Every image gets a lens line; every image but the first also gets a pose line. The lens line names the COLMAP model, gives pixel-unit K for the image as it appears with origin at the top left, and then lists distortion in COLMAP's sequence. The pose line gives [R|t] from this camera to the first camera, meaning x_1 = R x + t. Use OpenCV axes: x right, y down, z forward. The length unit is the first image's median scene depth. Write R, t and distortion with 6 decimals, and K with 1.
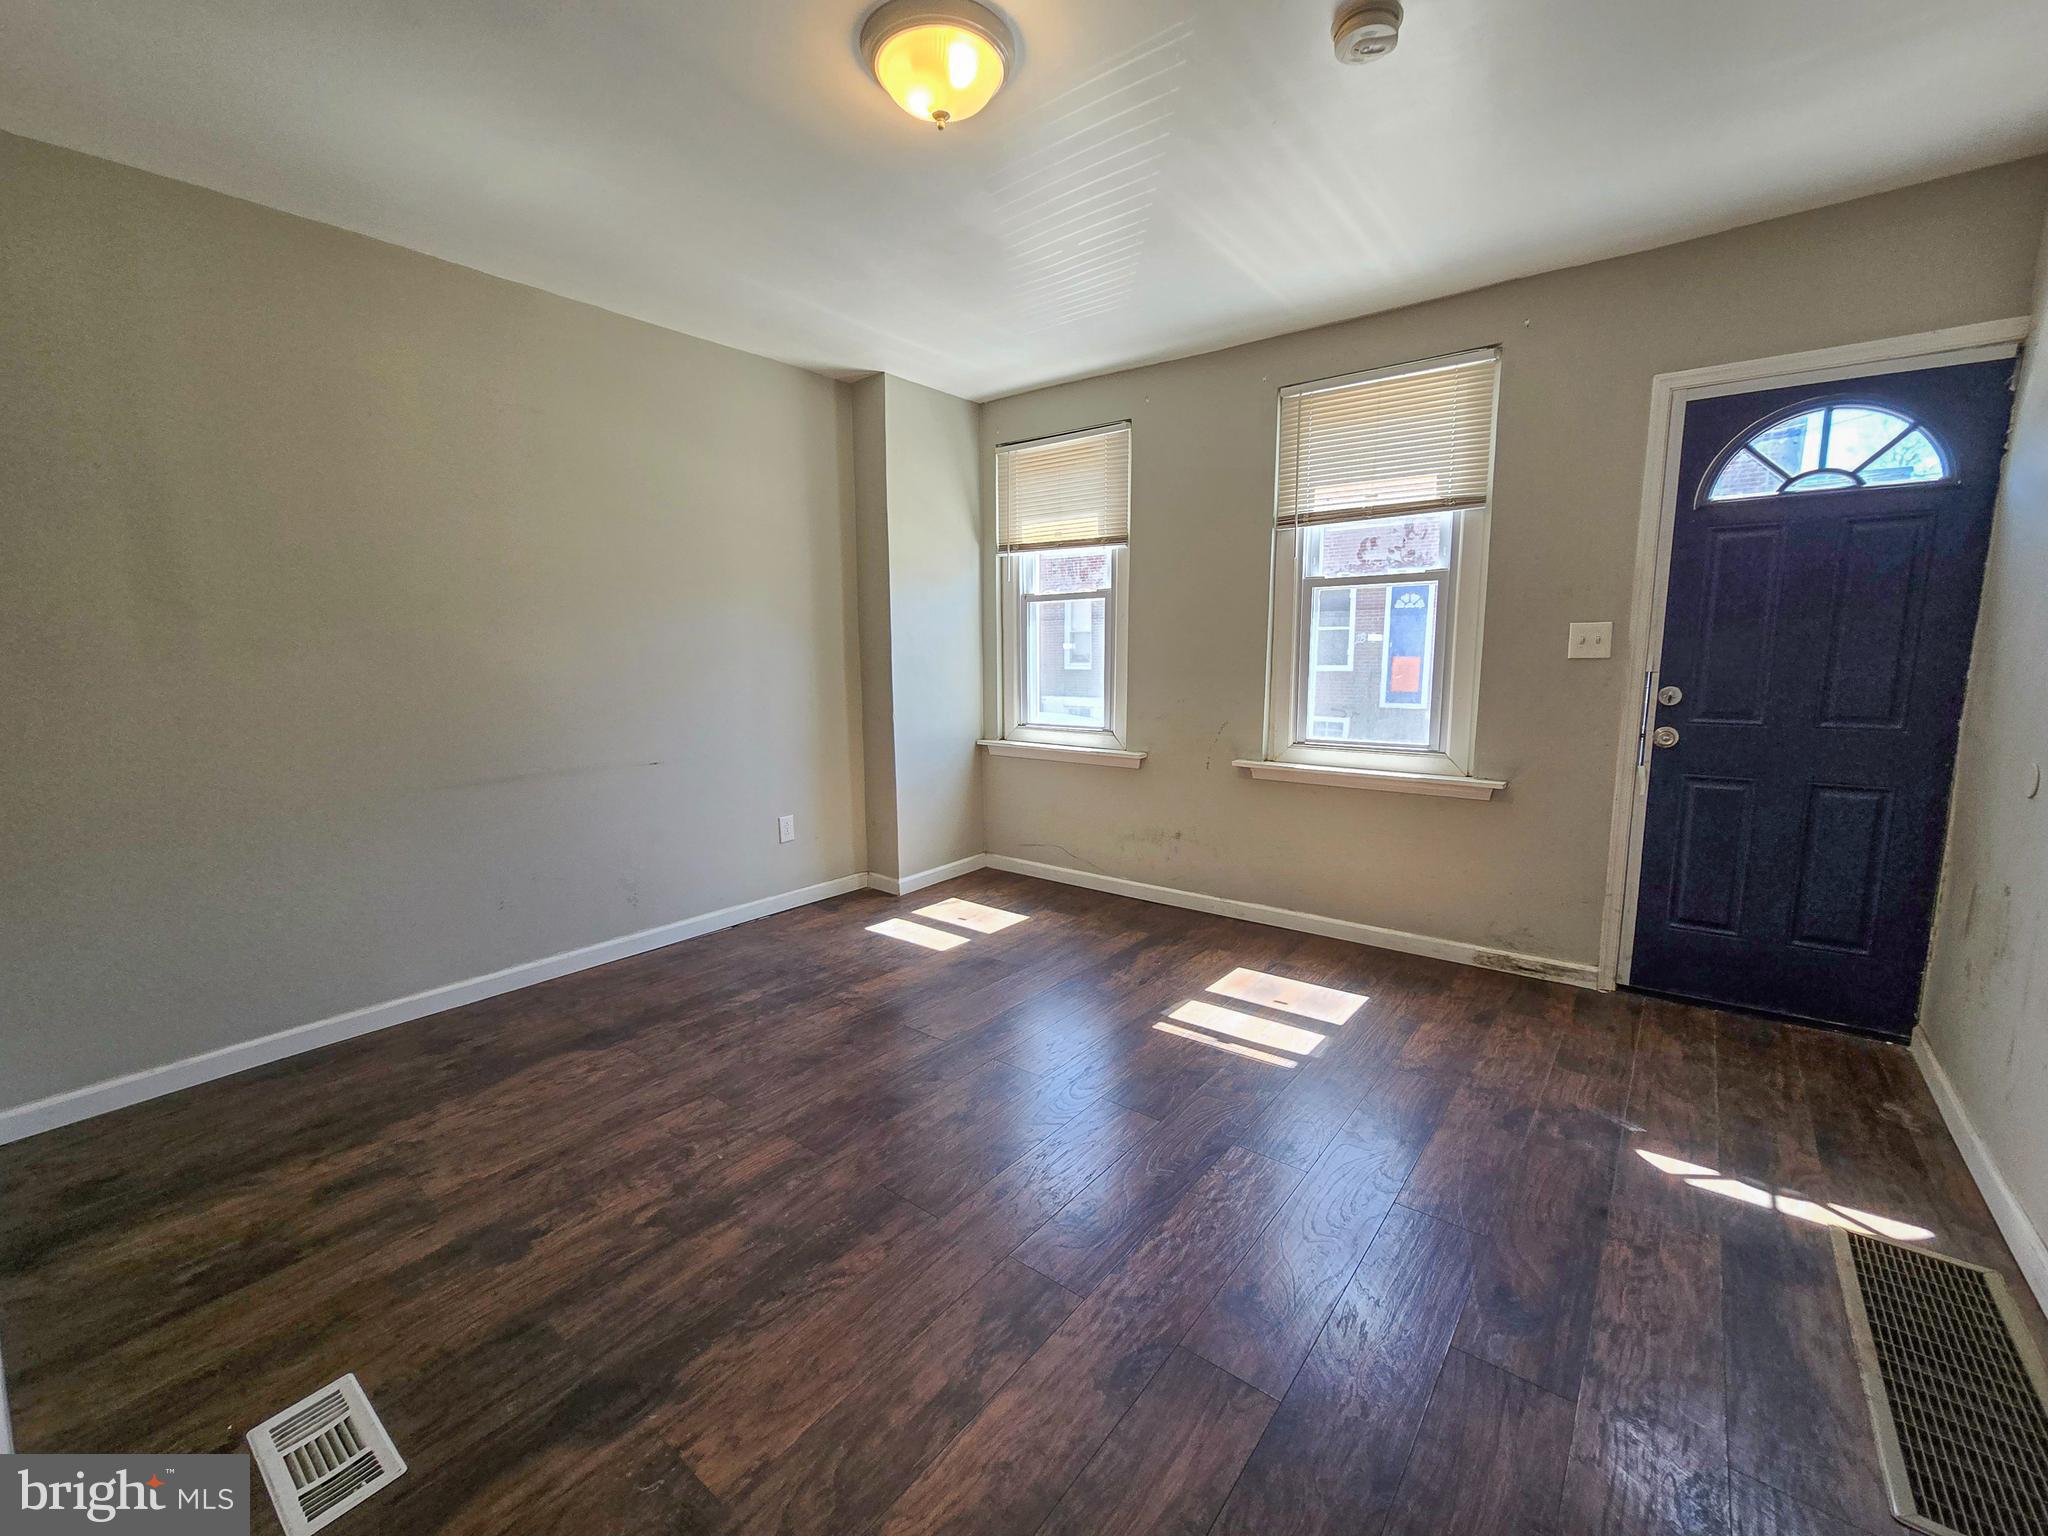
lens RADIAL K [[833.6, 0, 1037.0], [0, 833.6, 769.7], [0, 0, 1]] dist [-0.003320, -0.000844]
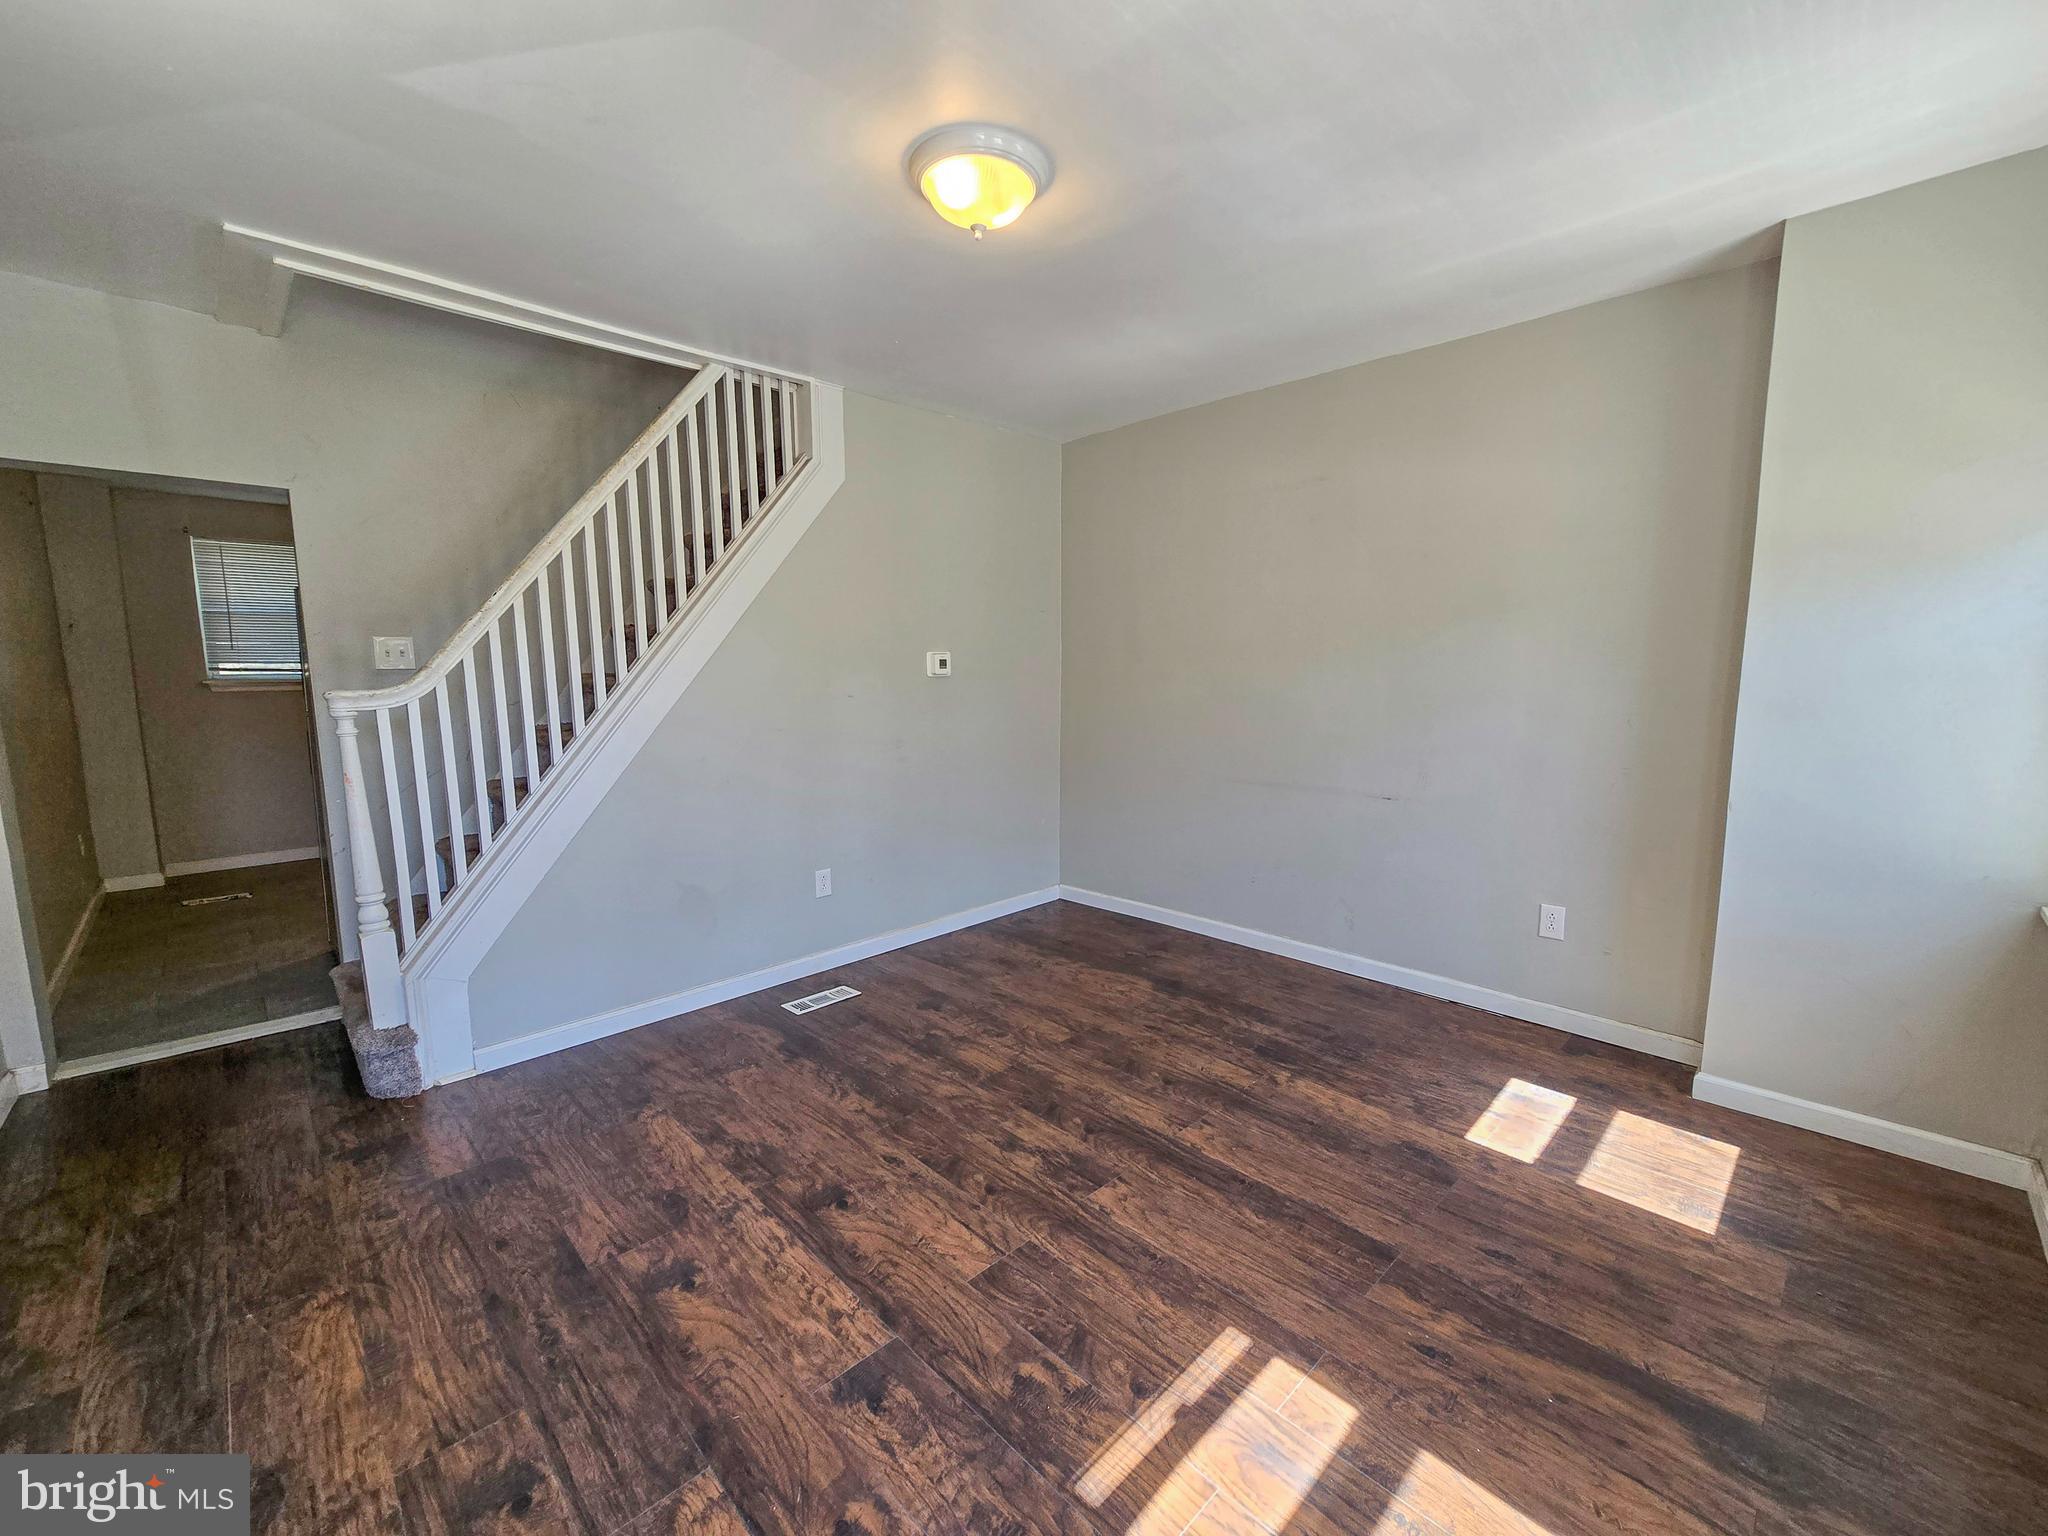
lens RADIAL K [[833.6, 0, 1037.0], [0, 833.6, 769.7], [0, 0, 1]] dist [-0.003320, -0.000844]
pose [[-0.126958, 0.131778, -0.983116, 0.778829], [-0.139373, 0.978933, 0.149215, -0.180456], [0.982068, 0.155964, -0.105917, 0.952829]]
